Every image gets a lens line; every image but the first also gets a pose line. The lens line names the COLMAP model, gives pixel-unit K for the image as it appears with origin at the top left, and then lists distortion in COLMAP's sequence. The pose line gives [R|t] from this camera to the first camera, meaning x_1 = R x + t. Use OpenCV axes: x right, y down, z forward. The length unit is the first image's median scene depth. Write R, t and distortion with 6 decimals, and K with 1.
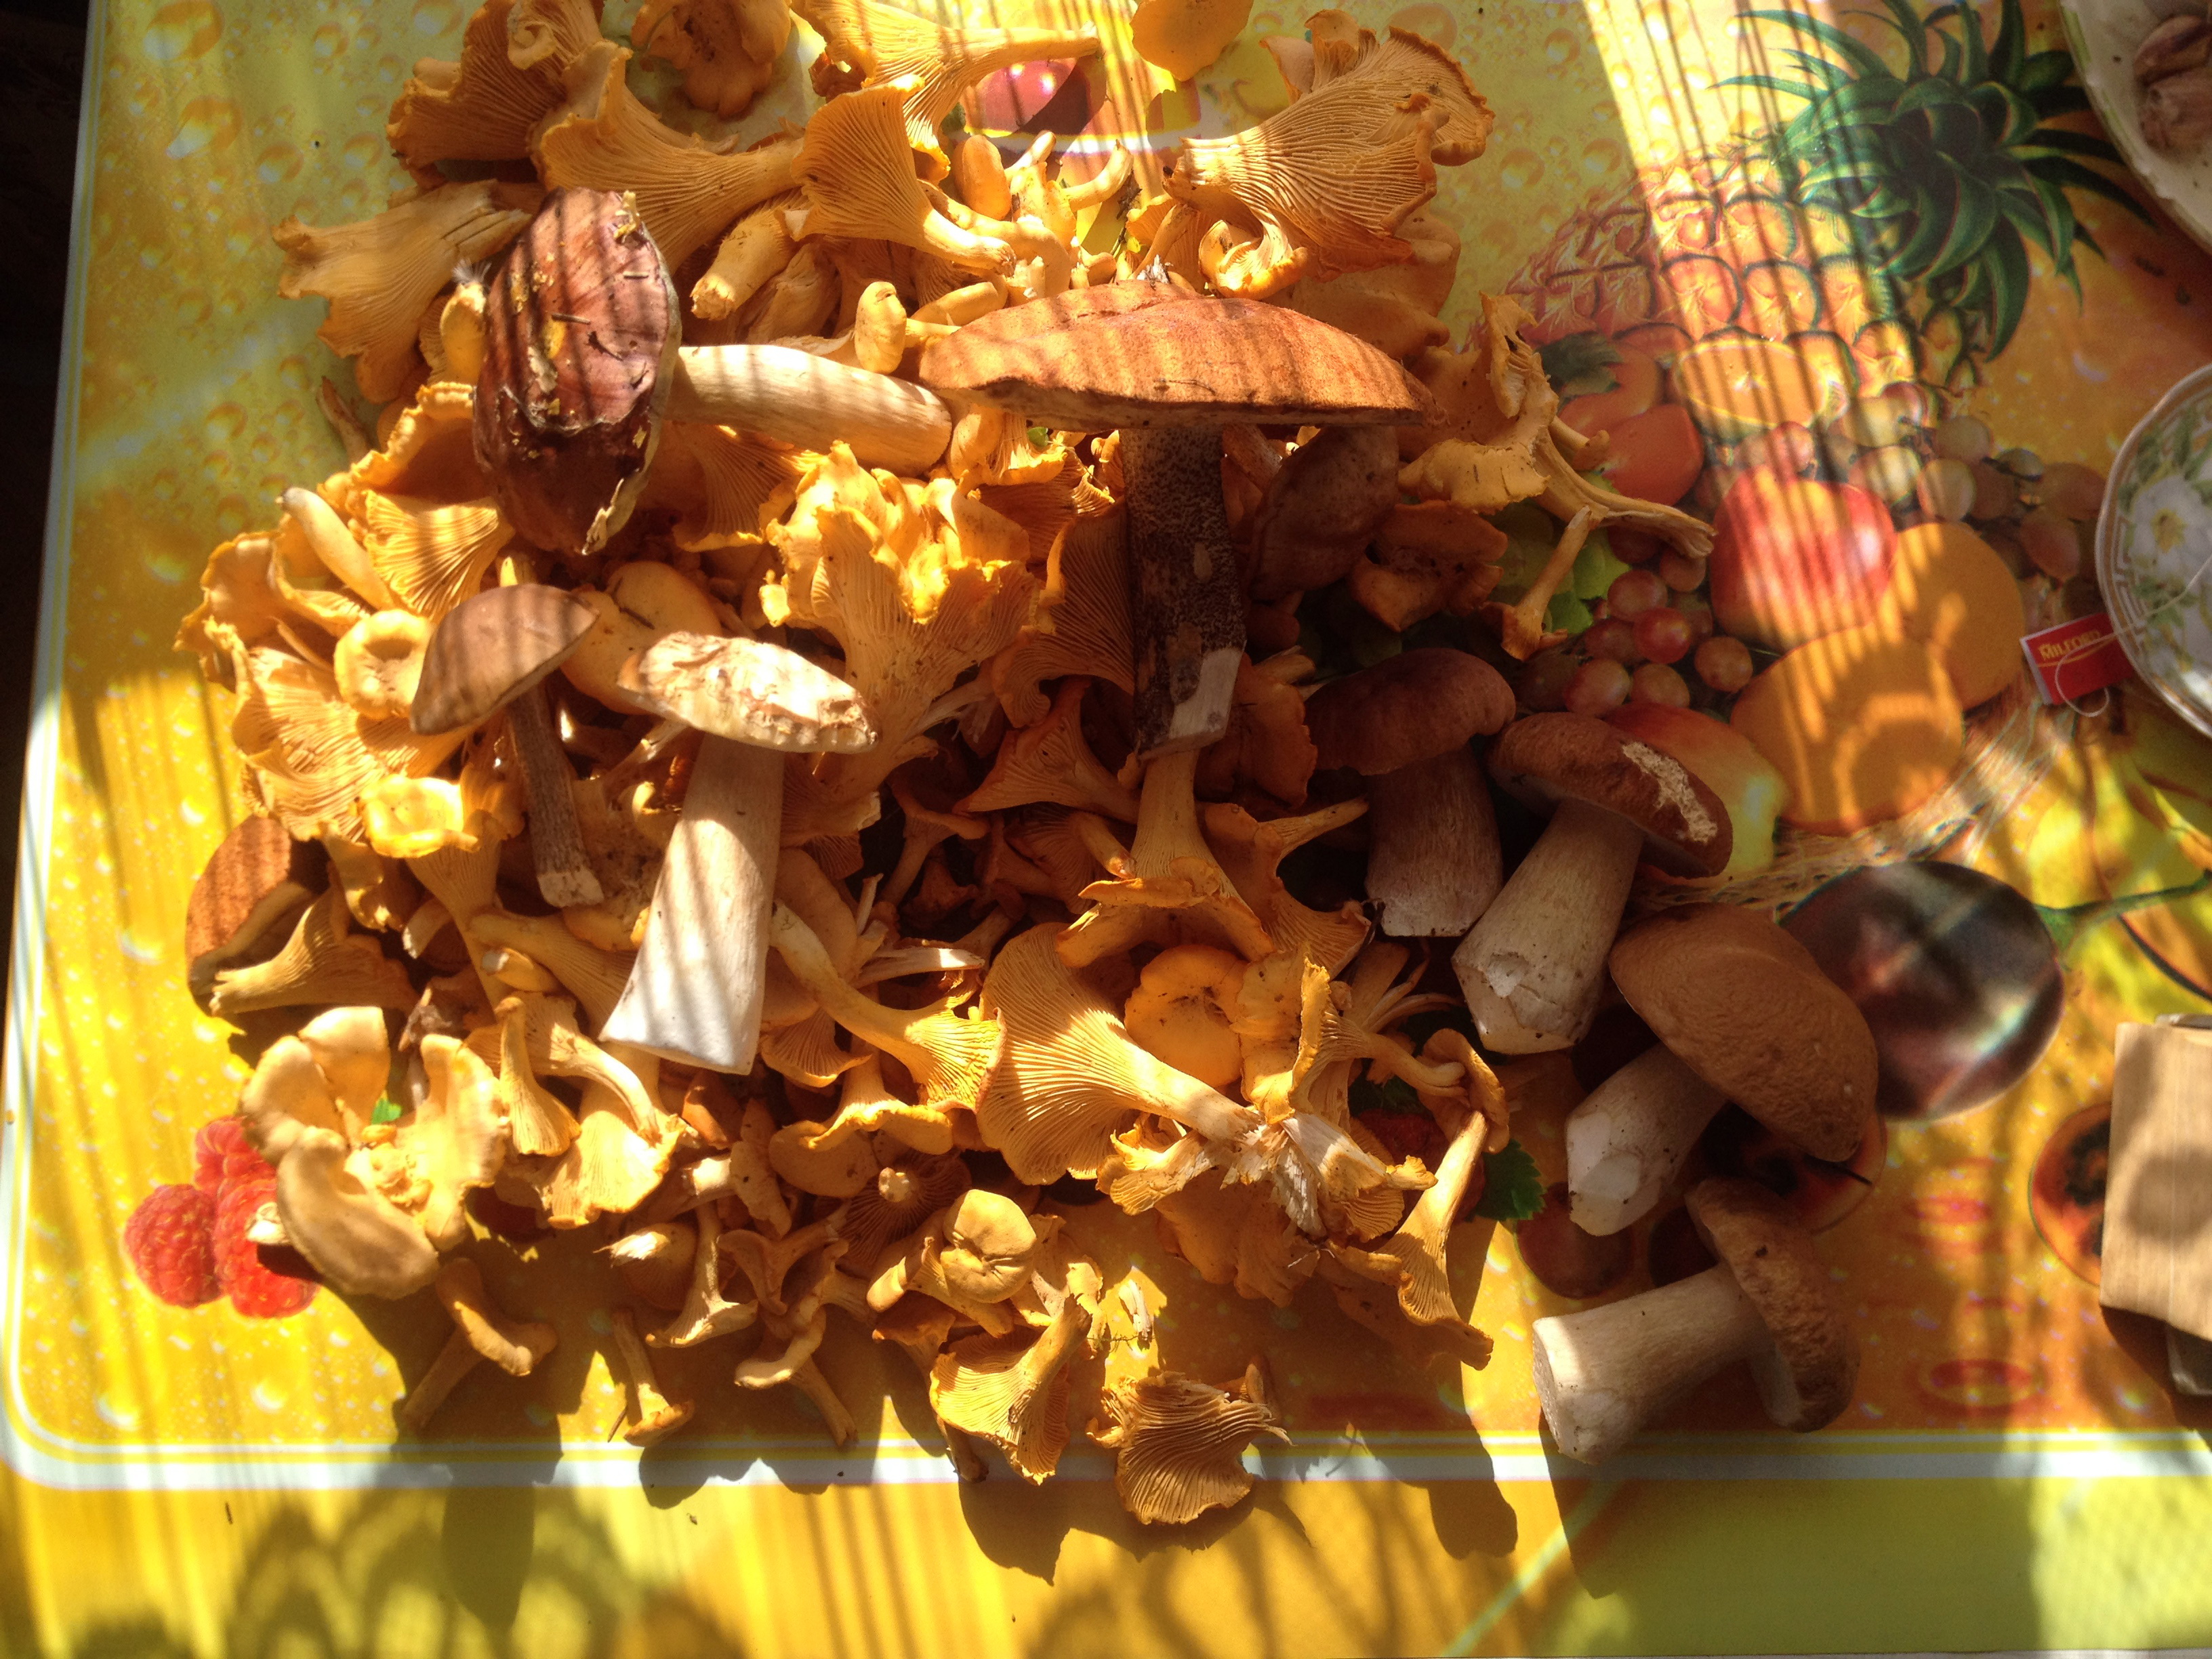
lens RADIAL K [[2063.7, 0, 1106.0], [0, 2063.7, 829.5], [0, 0, 1]] dist [0.168001, -0.210662]
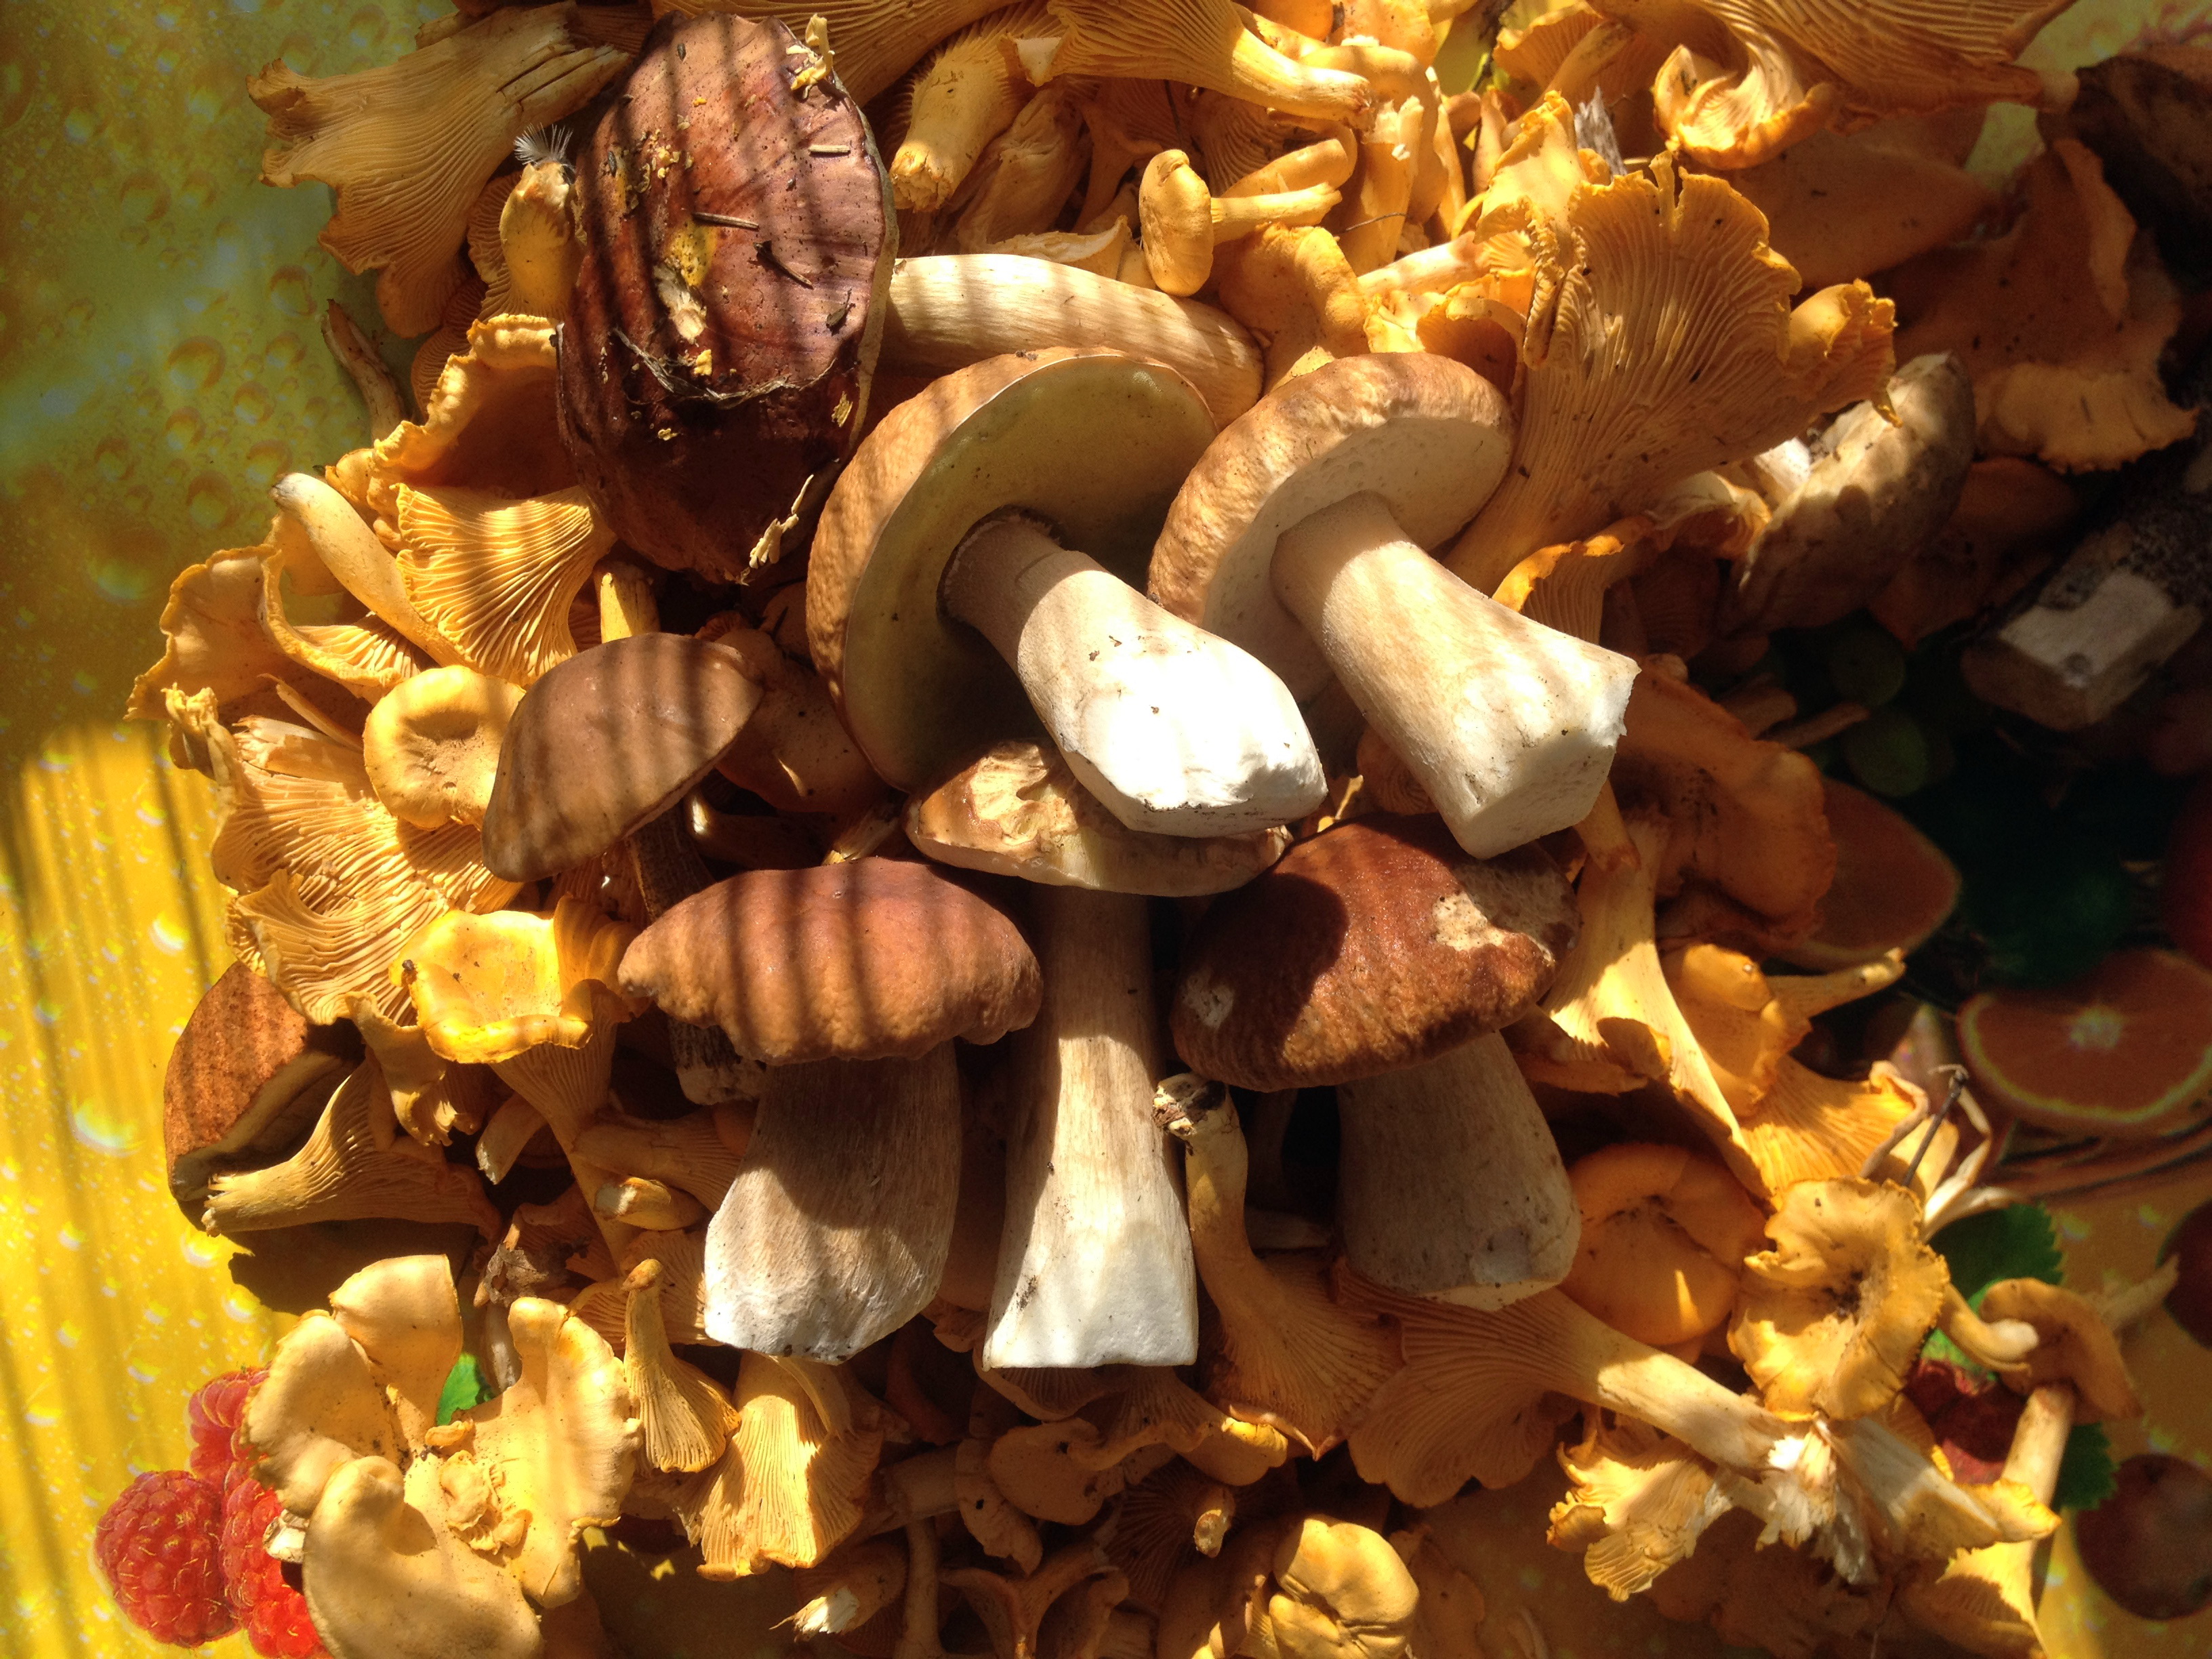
lens RADIAL K [[2063.7, 0, 1106.0], [0, 2063.7, 829.5], [0, 0, 1]] dist [0.168001, -0.210662]
pose [[0.999832, -0.011224, -0.014525, -0.118521], [0.012231, 0.997383, 0.071254, -0.095573], [0.013687, -0.071419, 0.997352, 0.328206]]
